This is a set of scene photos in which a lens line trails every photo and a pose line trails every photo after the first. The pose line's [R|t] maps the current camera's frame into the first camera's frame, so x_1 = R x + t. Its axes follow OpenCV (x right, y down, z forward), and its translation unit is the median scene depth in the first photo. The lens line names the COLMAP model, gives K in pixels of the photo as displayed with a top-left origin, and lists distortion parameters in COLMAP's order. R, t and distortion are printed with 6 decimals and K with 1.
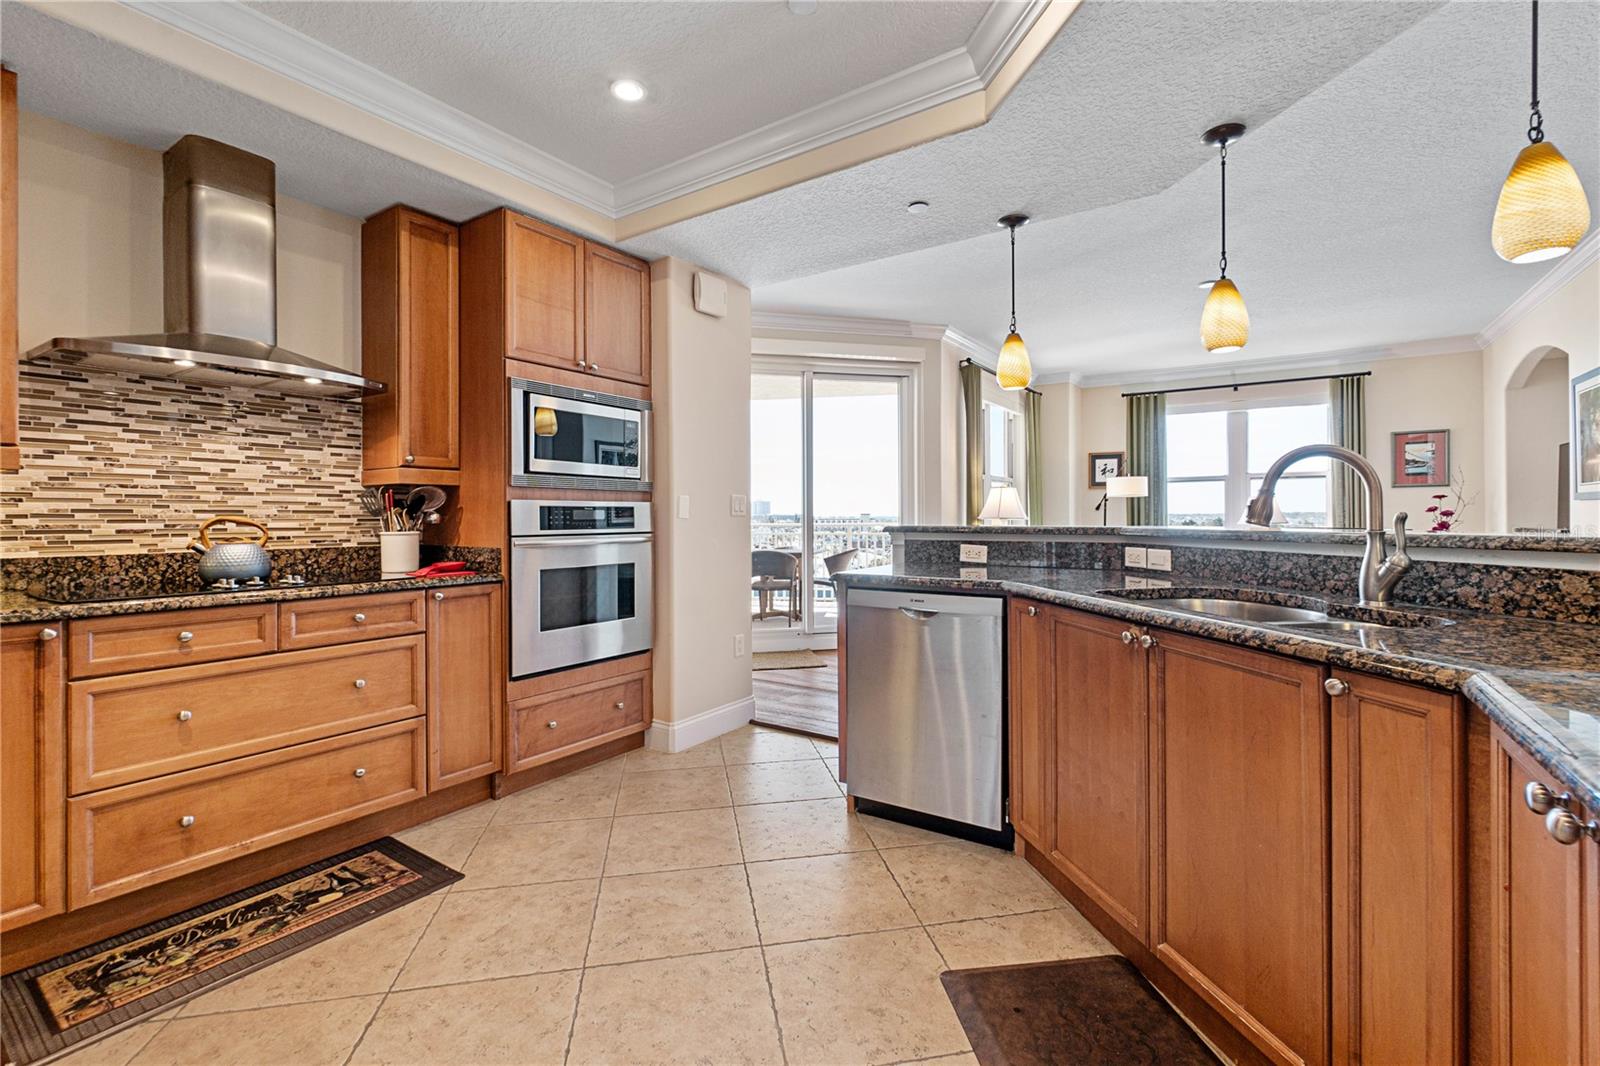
lens RADIAL K [[695.0, 0, 807.4], [0, 695.0, 517.6], [0, 0, 1]] dist [-0.001316, -0.000111]
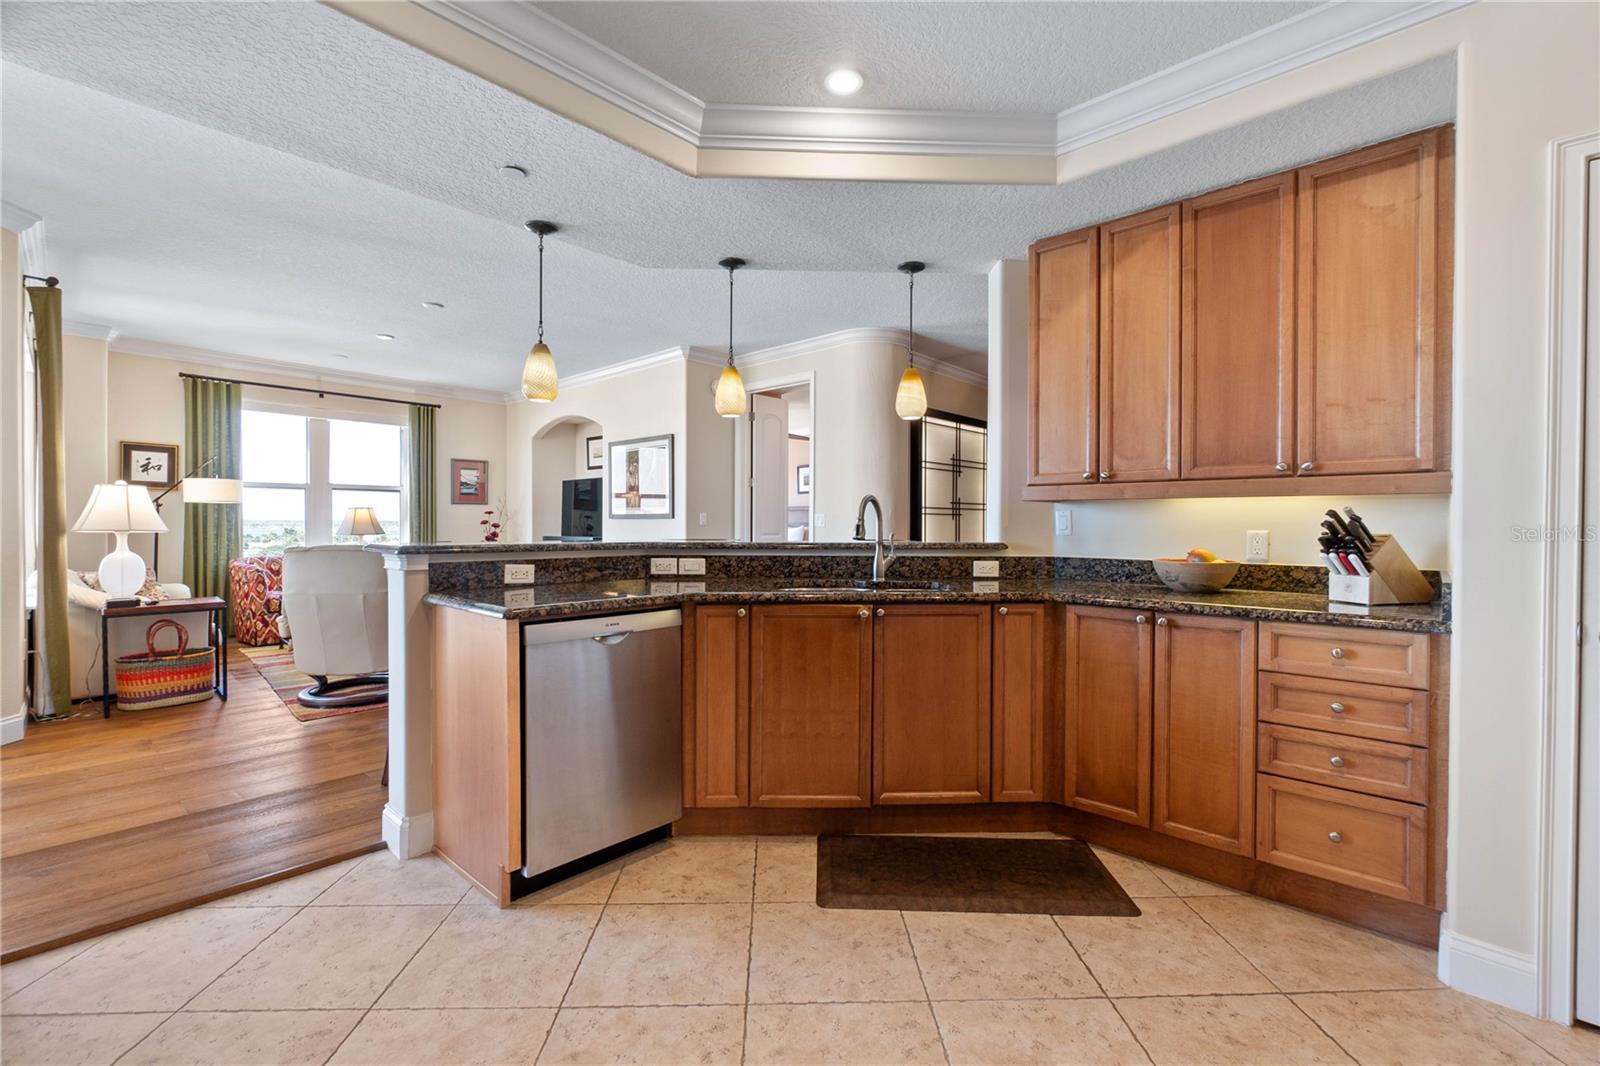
lens RADIAL K [[686.1, 0, 800.0], [0, 686.1, 533.0], [0, 0, 1]] dist [-0.000106, 0.000043]
pose [[0.163983, -0.007876, 0.986432, -0.723023], [-0.003437, 0.999957, 0.008555, -0.013330], [-0.986457, -0.004793, 0.163949, 0.597575]]
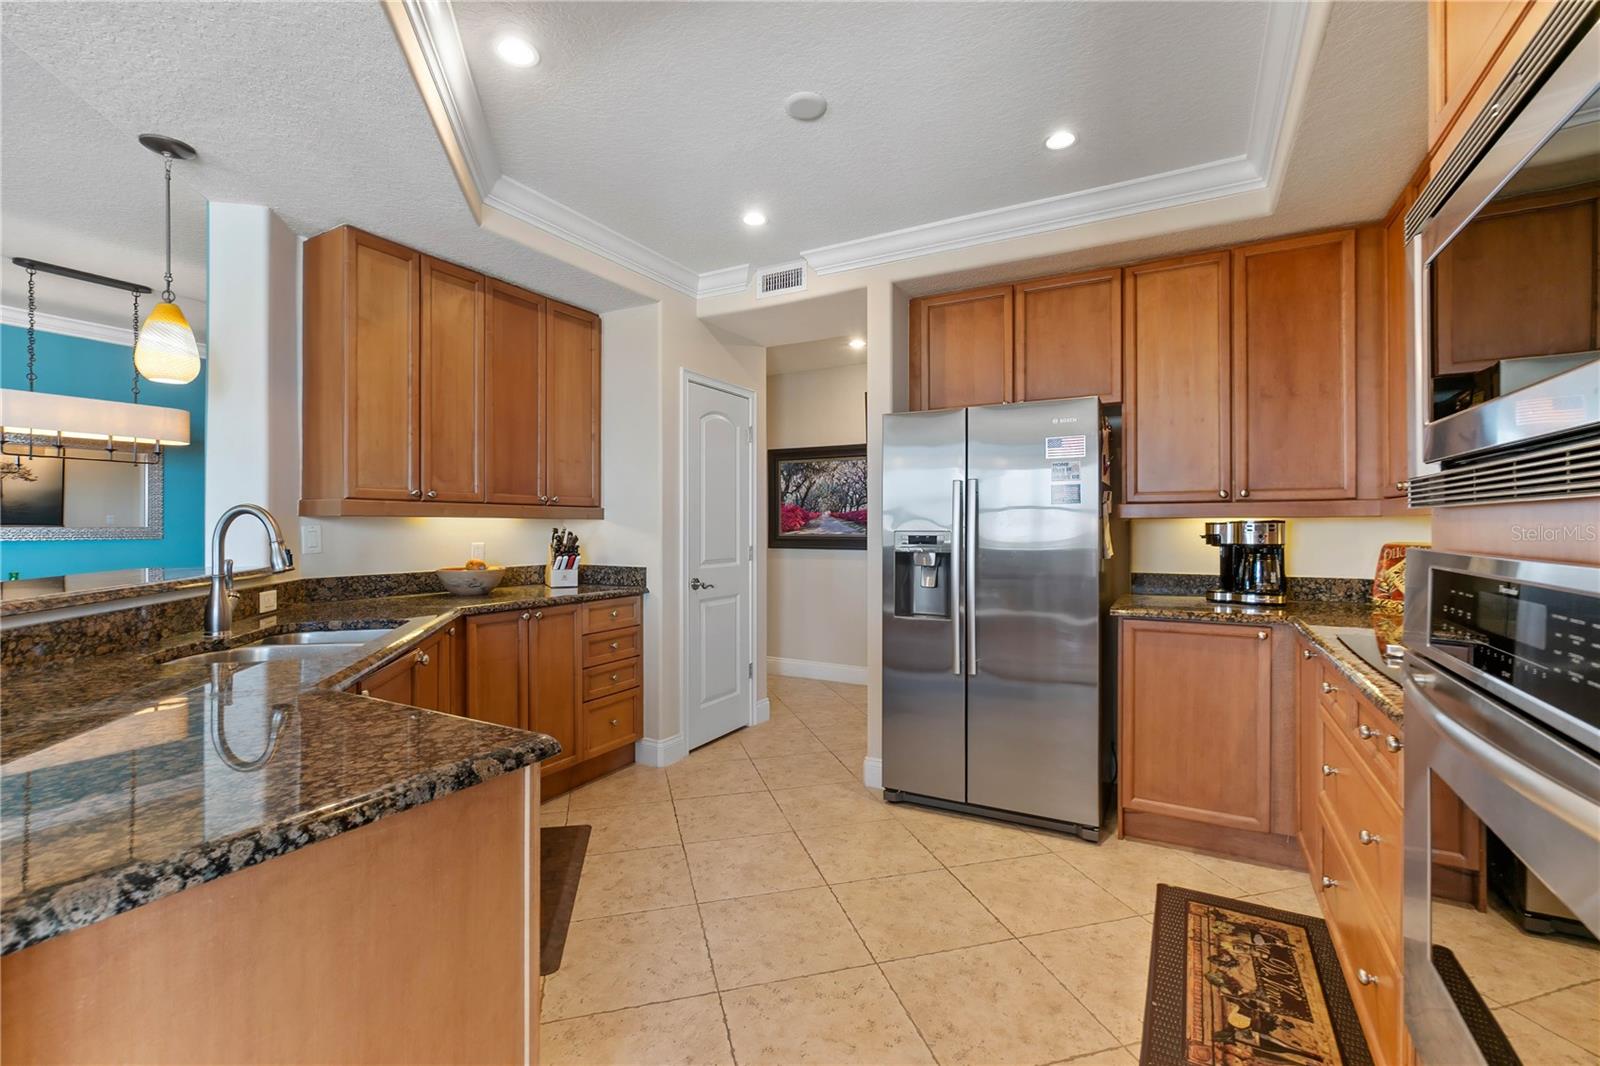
lens RADIAL K [[695.0, 0, 807.4], [0, 695.0, 517.6], [0, 0, 1]] dist [-0.001316, -0.000111]
pose [[-0.996392, 0.001196, -0.084867, -0.083503], [0.002143, 0.999936, -0.011065, -0.044566], [0.084849, -0.011207, -0.996331, 1.540017]]
